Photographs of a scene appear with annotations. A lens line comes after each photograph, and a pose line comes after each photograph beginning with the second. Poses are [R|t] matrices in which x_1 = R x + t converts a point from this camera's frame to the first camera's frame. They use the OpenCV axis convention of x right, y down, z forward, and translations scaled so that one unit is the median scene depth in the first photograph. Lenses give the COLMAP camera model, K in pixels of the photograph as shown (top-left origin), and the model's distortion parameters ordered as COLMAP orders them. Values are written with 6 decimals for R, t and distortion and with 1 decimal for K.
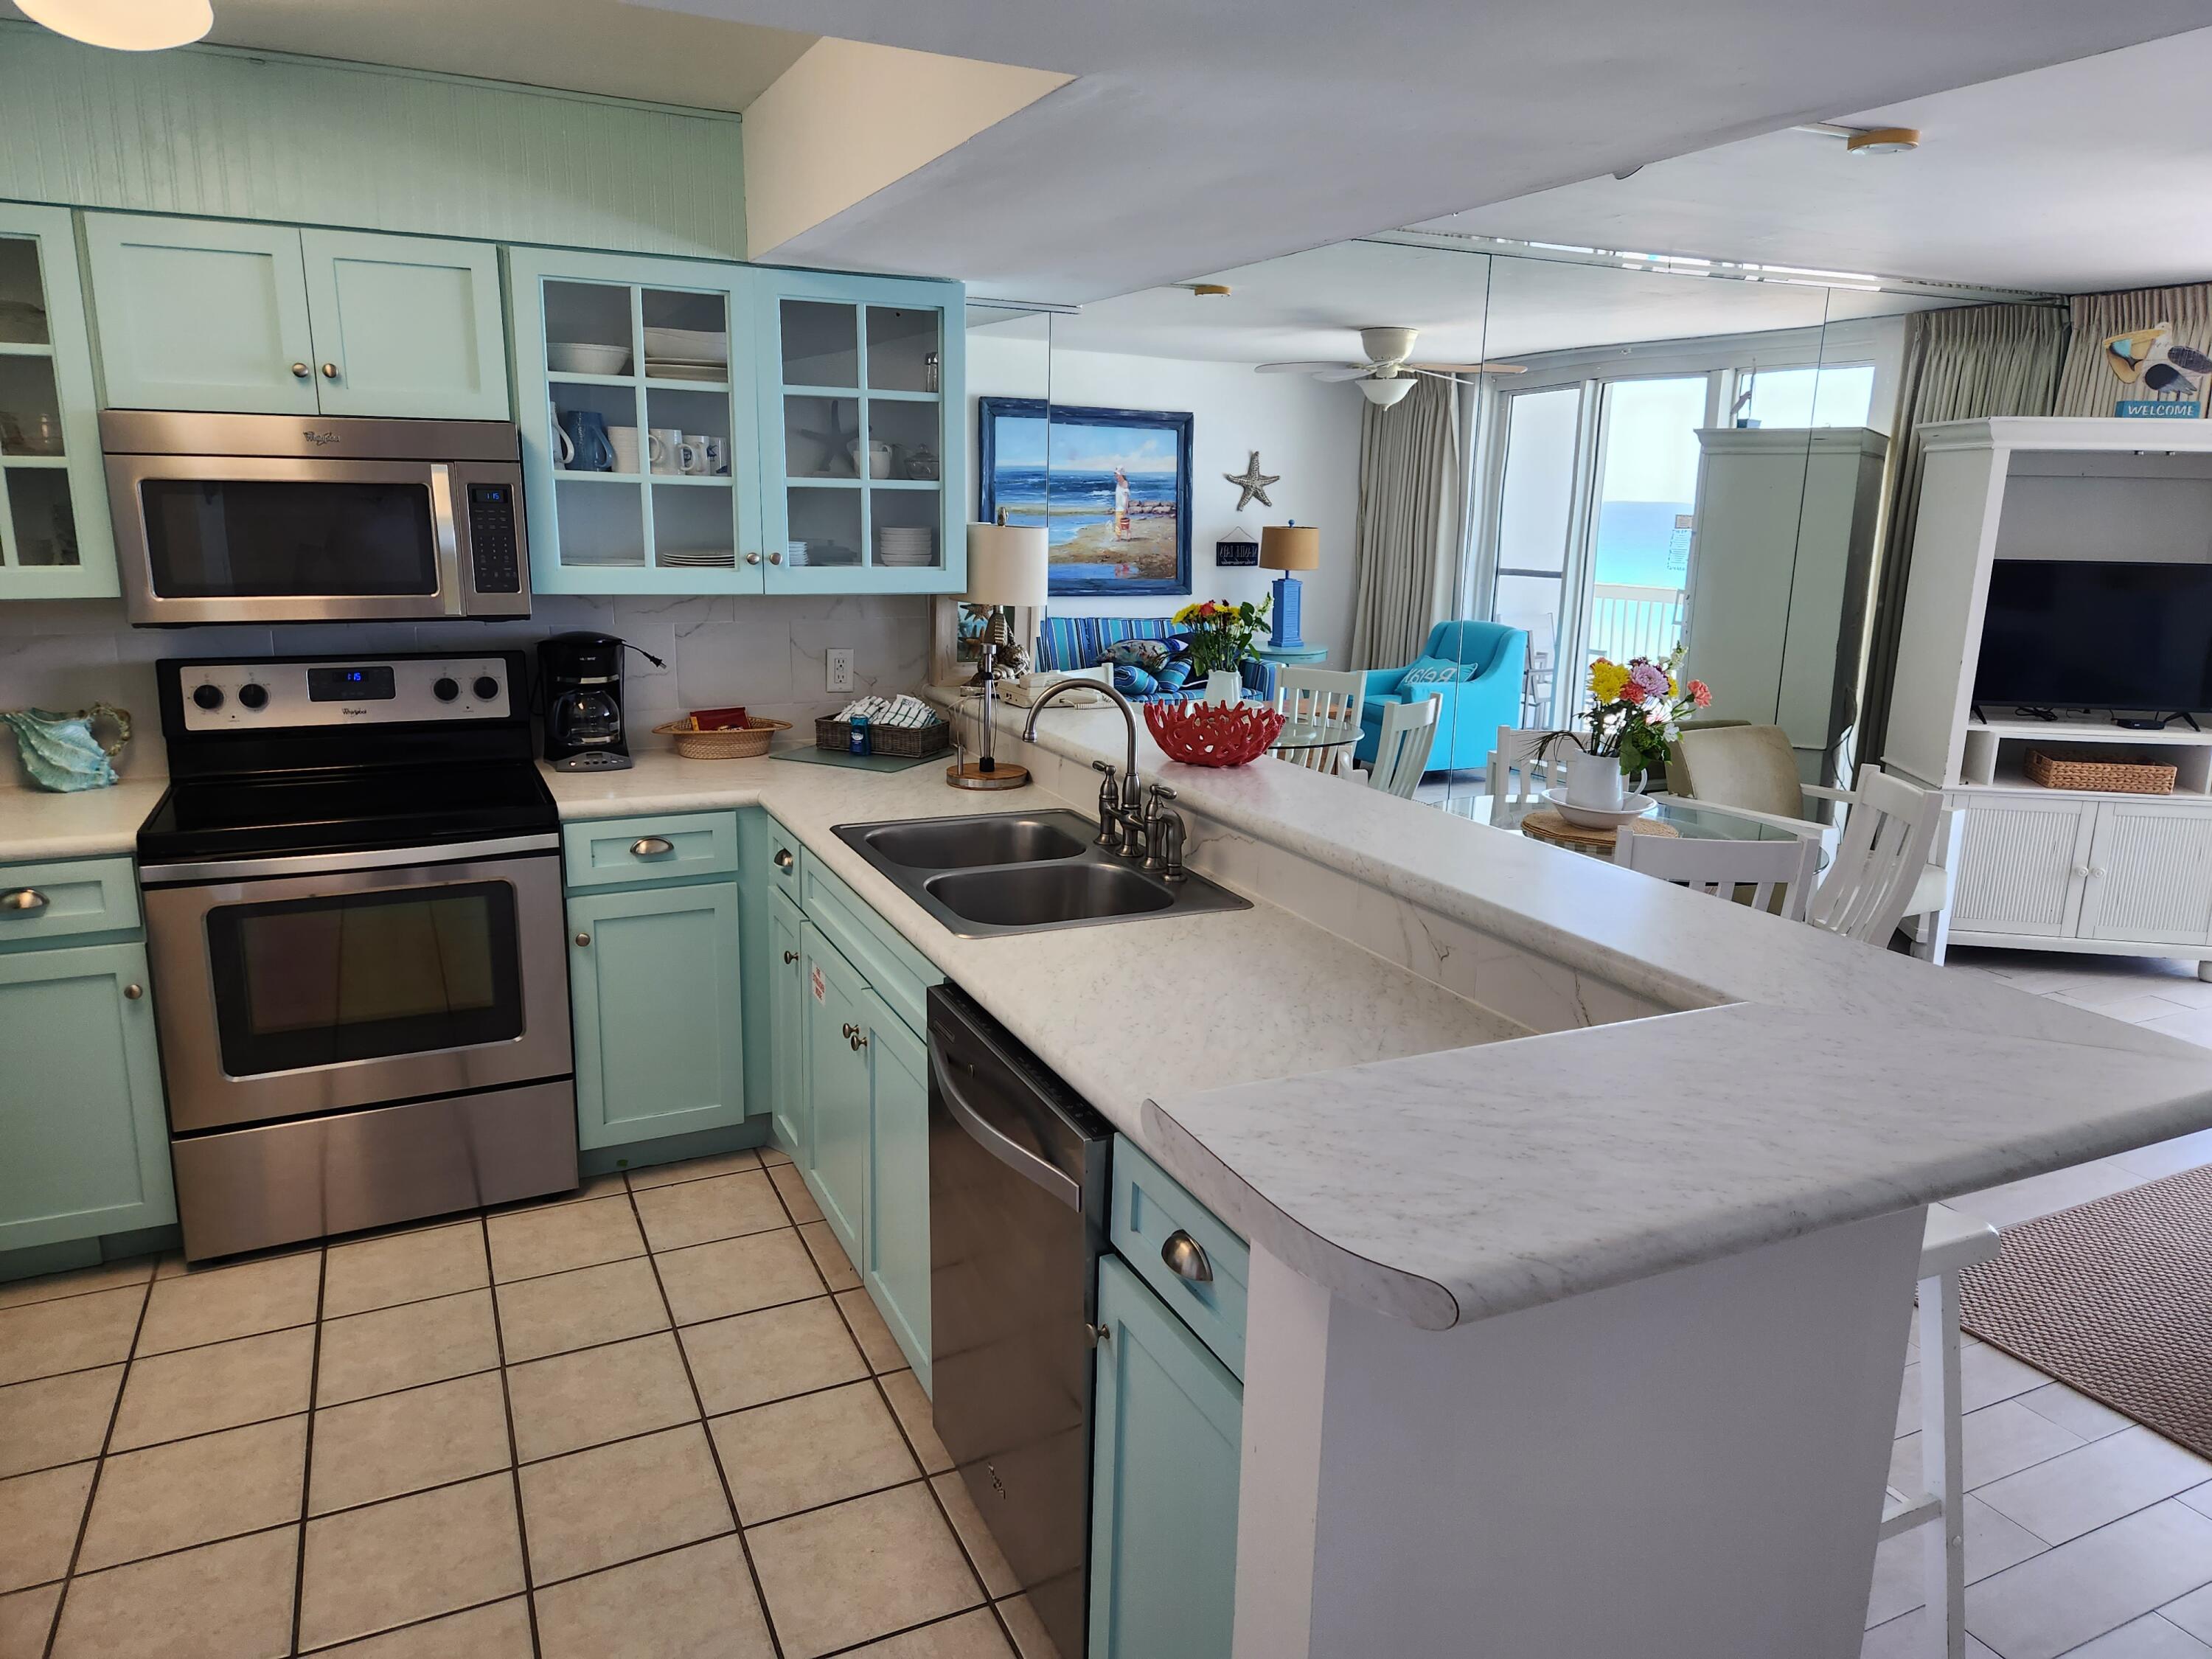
lens RADIAL K [[1493.9, 0, 1128.8], [0, 1493.9, 815.5], [0, 0, 1]] dist [0.051017, -0.038700]
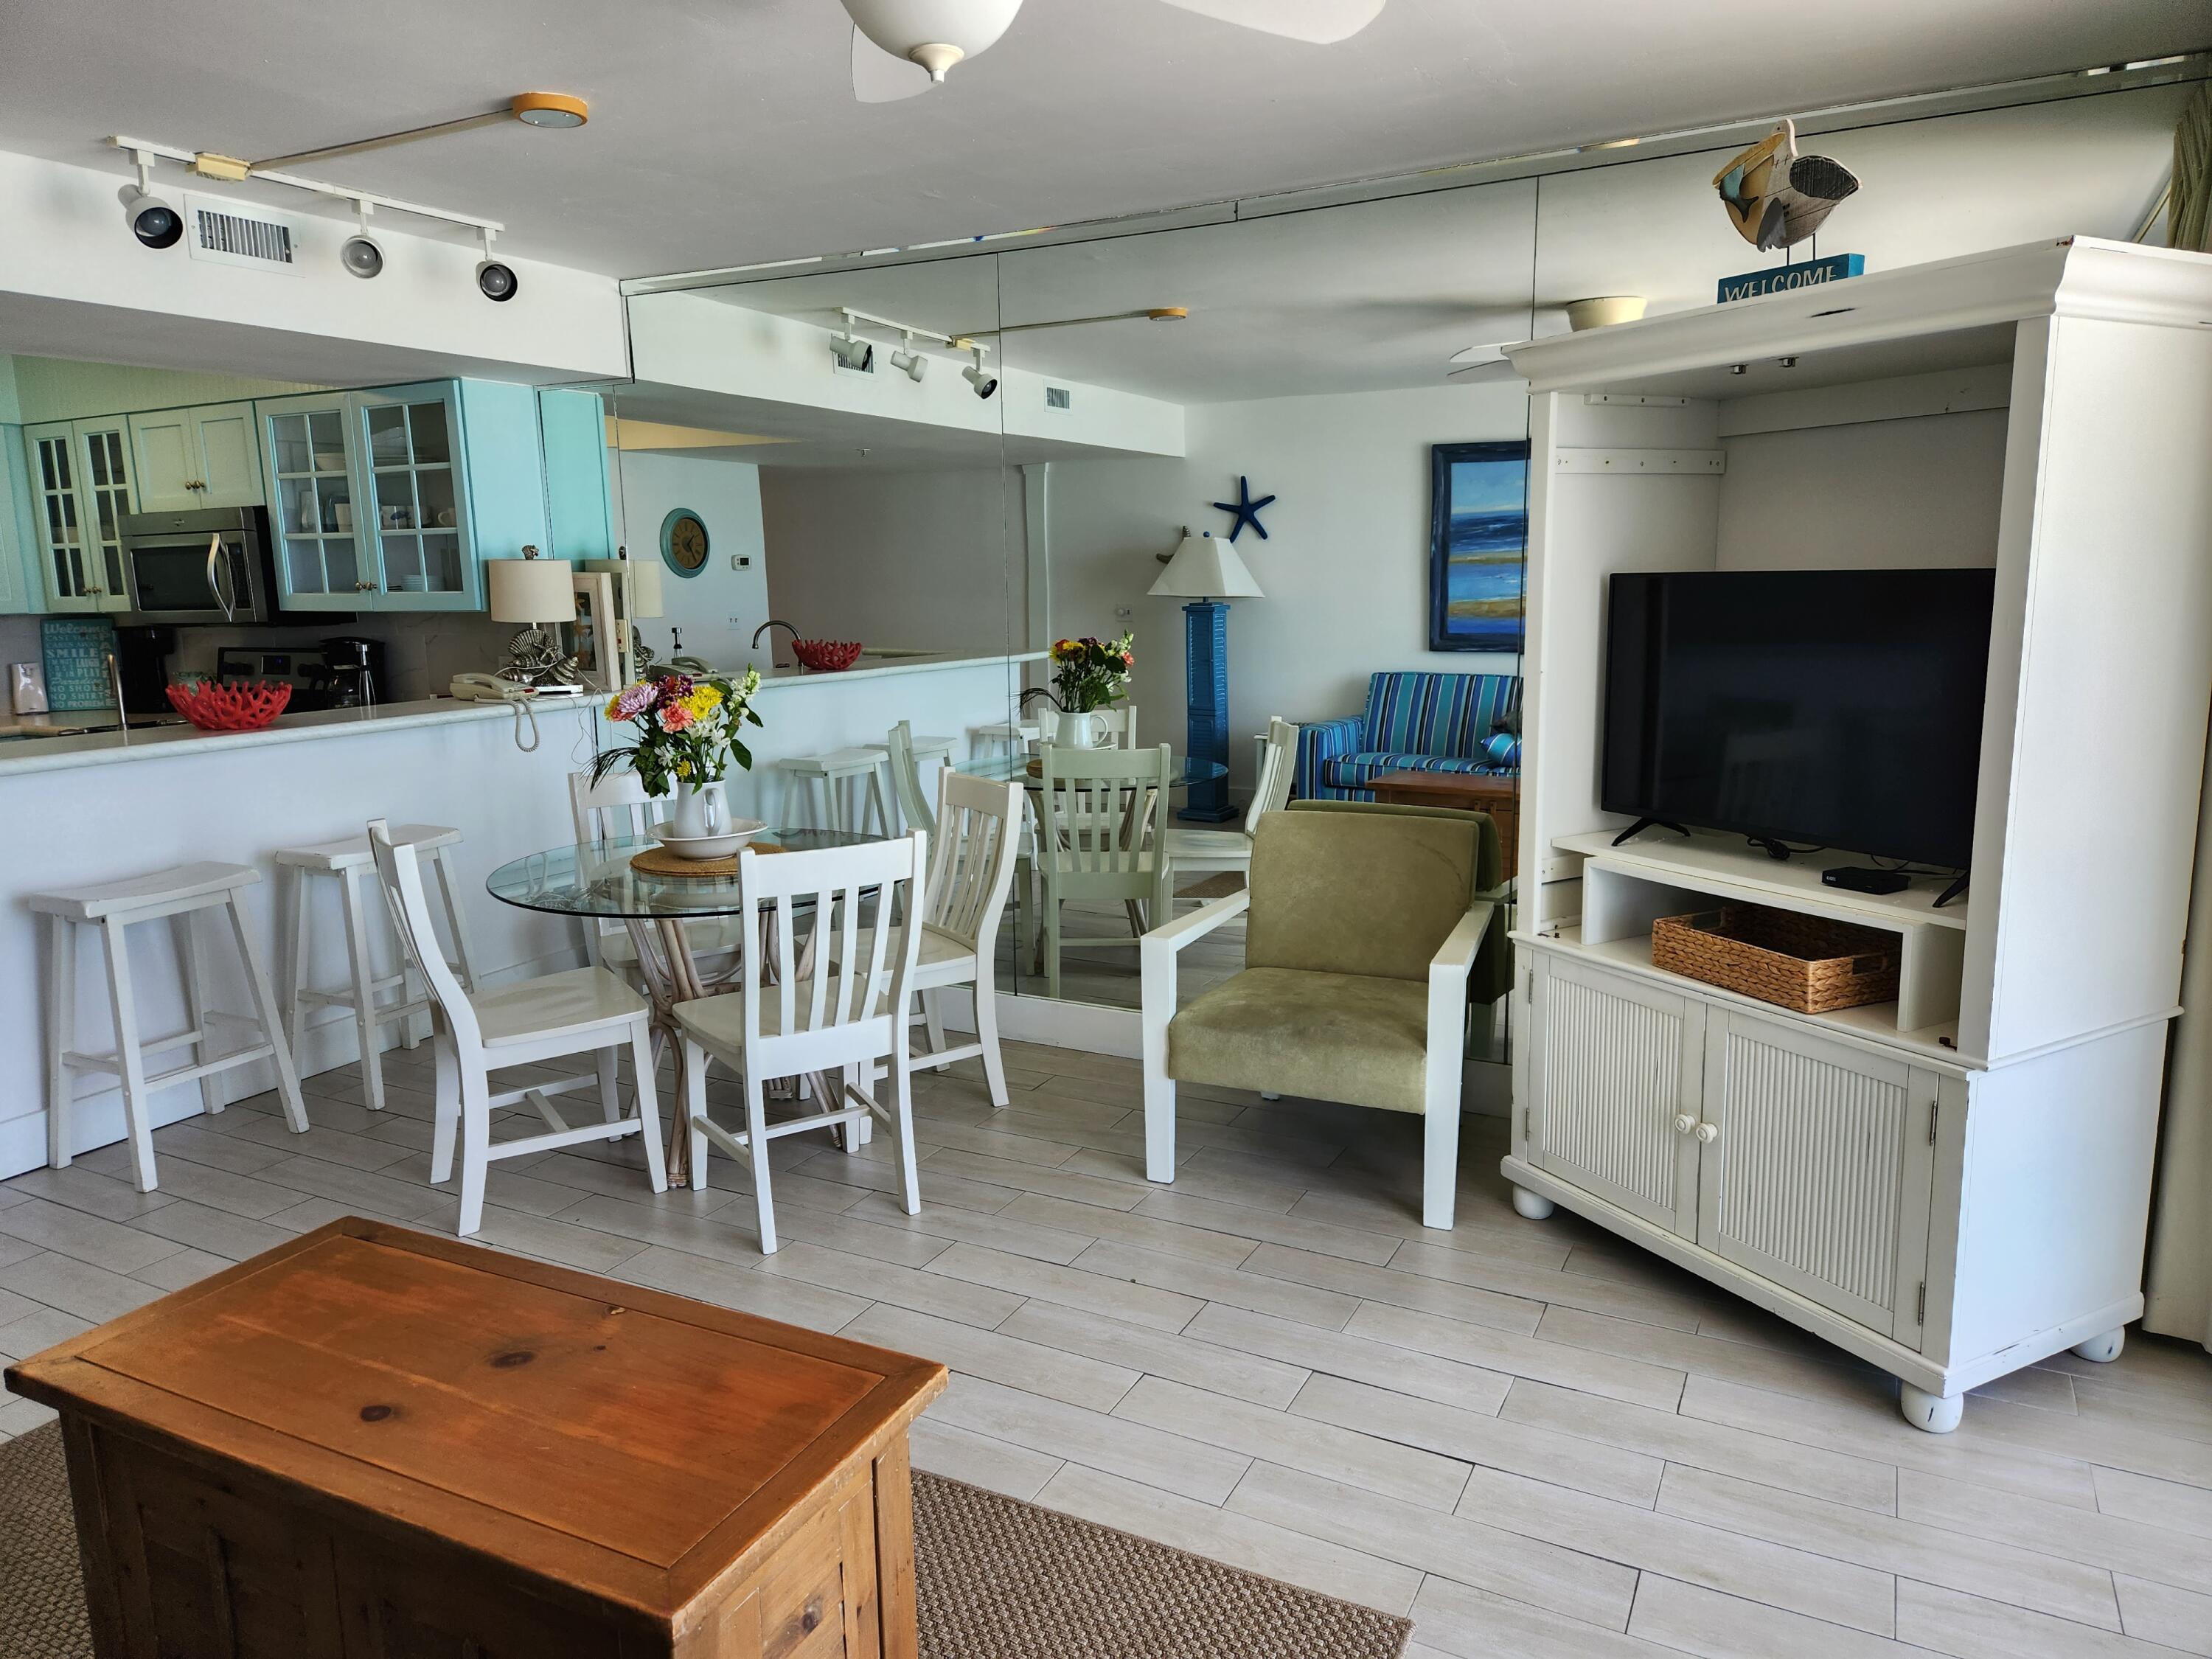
lens RADIAL K [[1495.9, 0, 1120.2], [0, 1495.9, 830.9], [0, 0, 1]] dist [0.007659, 0.000479]
pose [[0.594190, 0.106910, -0.797188, 1.485003], [-0.143850, 0.989272, 0.025451, -0.085924], [0.791357, 0.099553, 0.603194, 0.783634]]
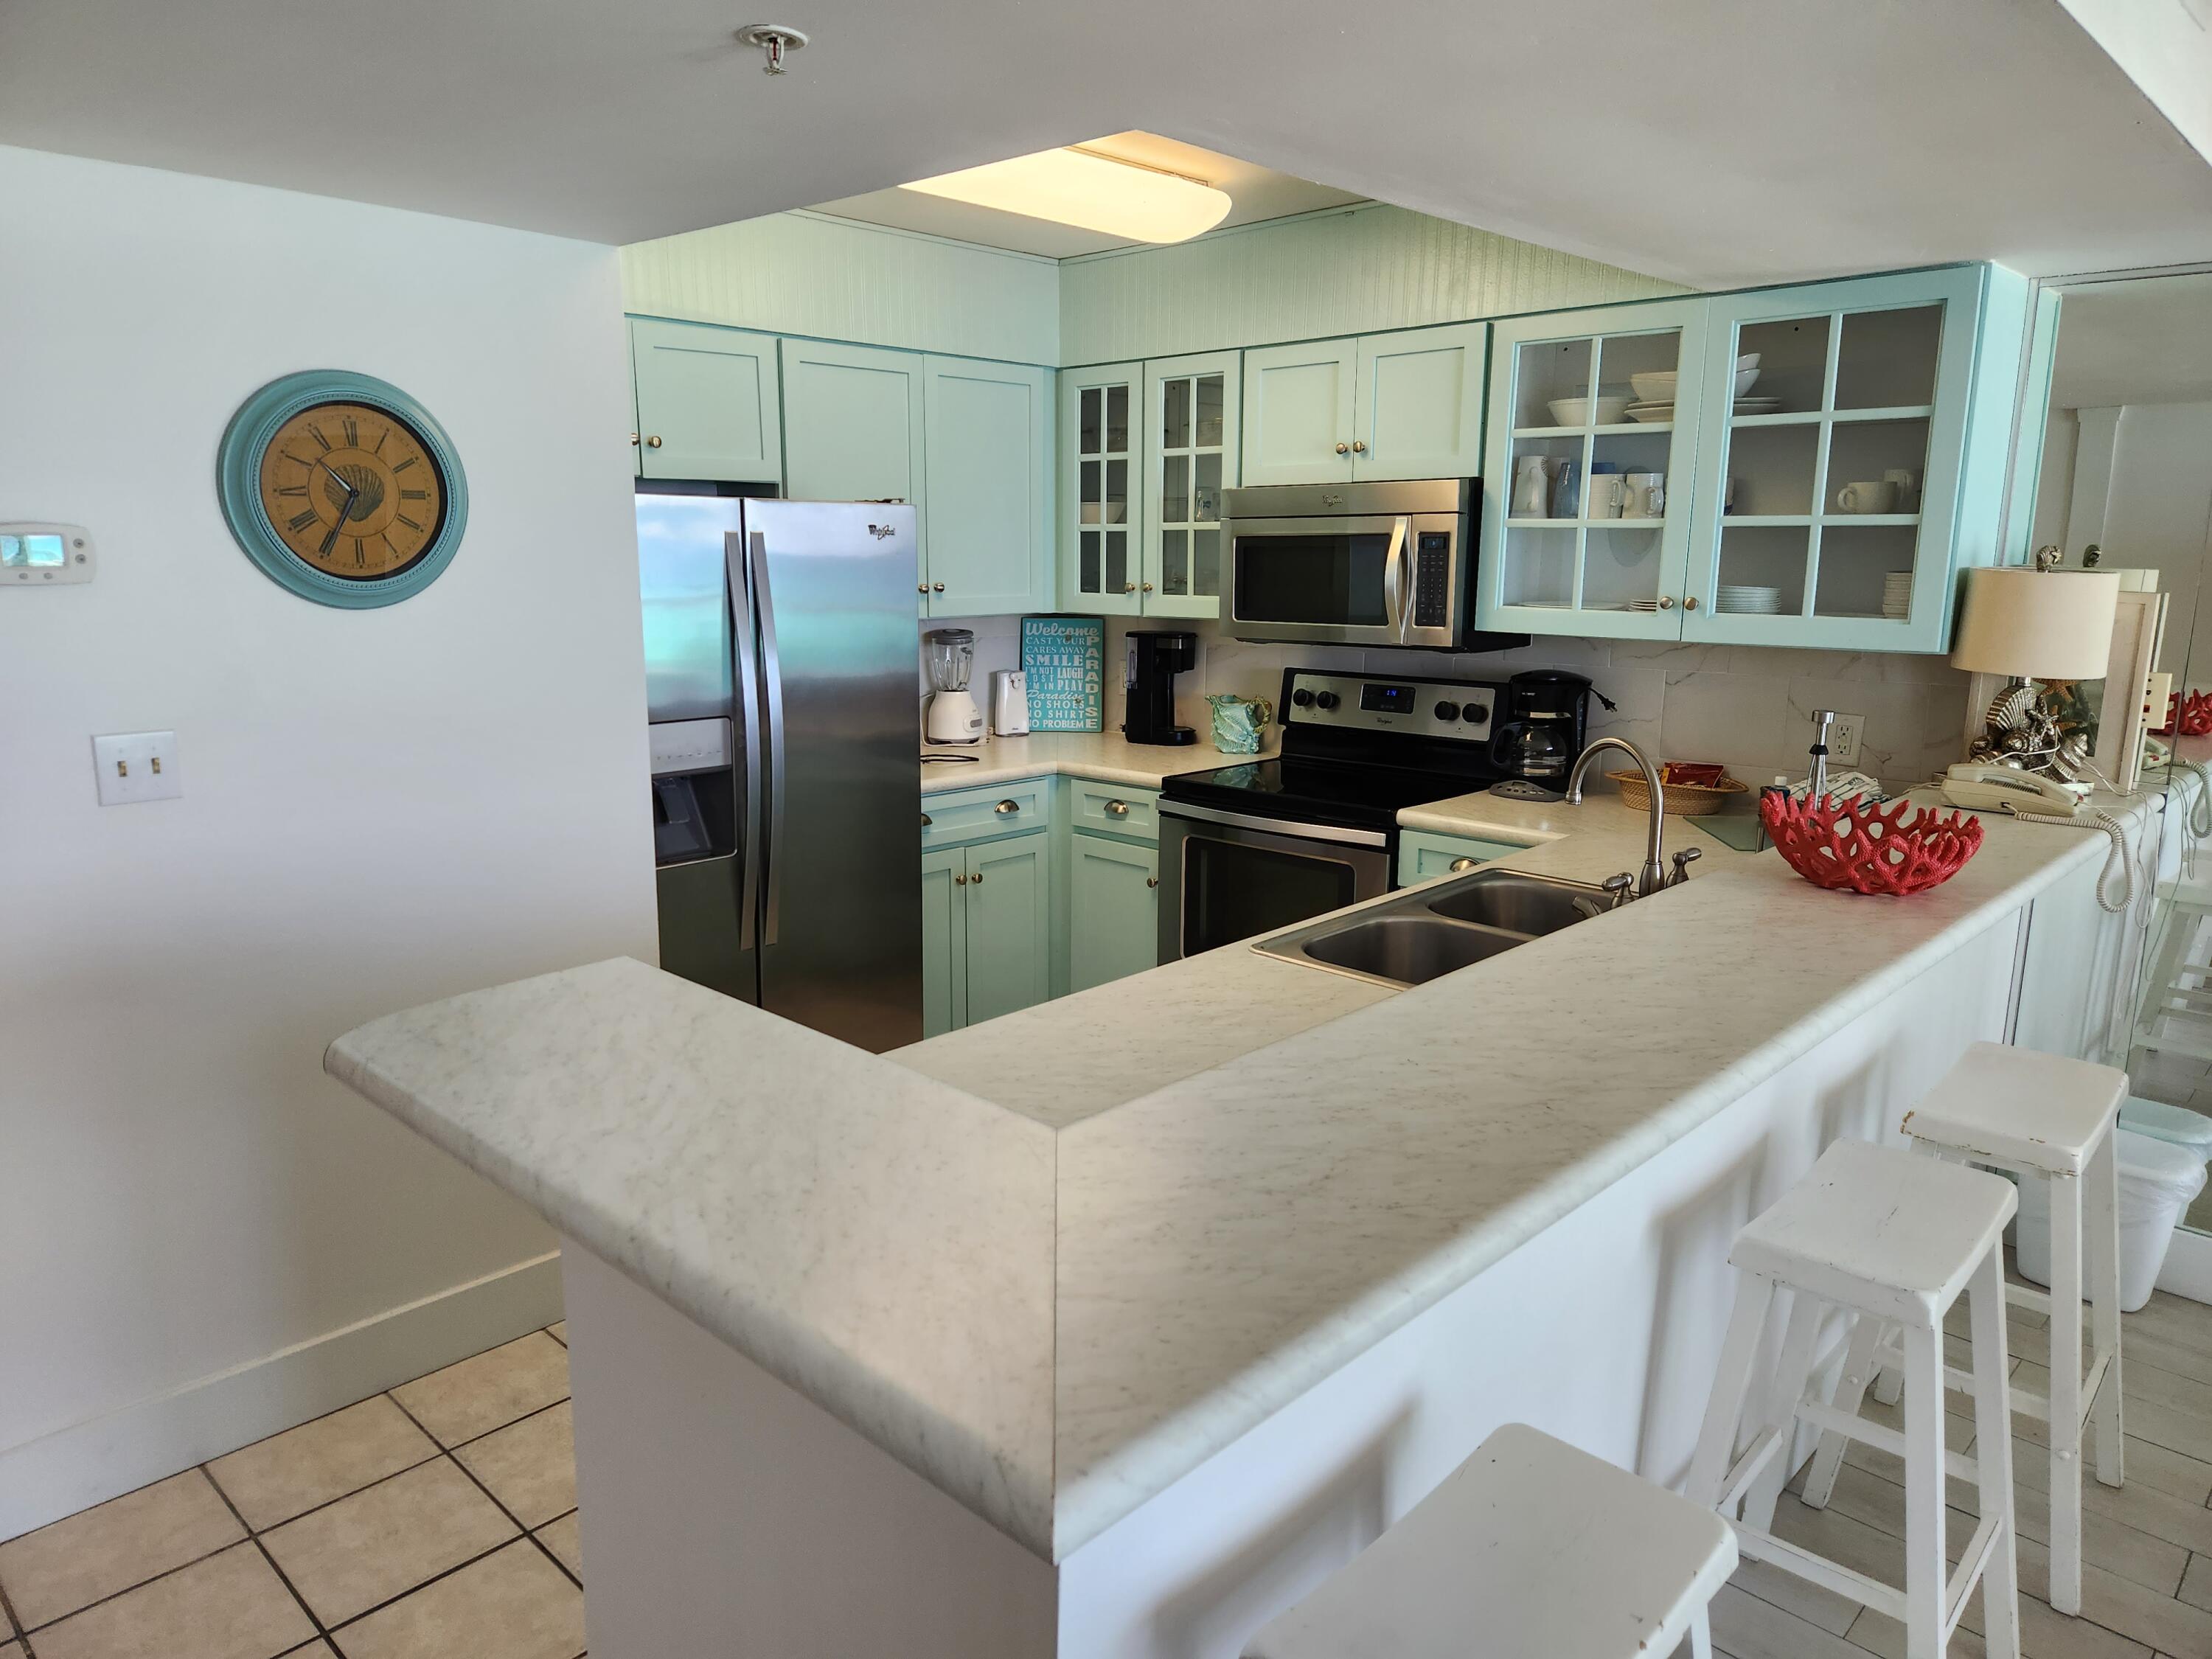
lens RADIAL K [[1493.9, 0, 1082.1], [0, 1493.9, 833.4], [0, 0, 1]] dist [0.051017, -0.038700]
pose [[0.331818, 0.163479, -0.929070, 0.578563], [-0.195765, 0.975362, 0.101707, -0.057311], [0.922807, 0.148131, 0.355646, 0.365368]]
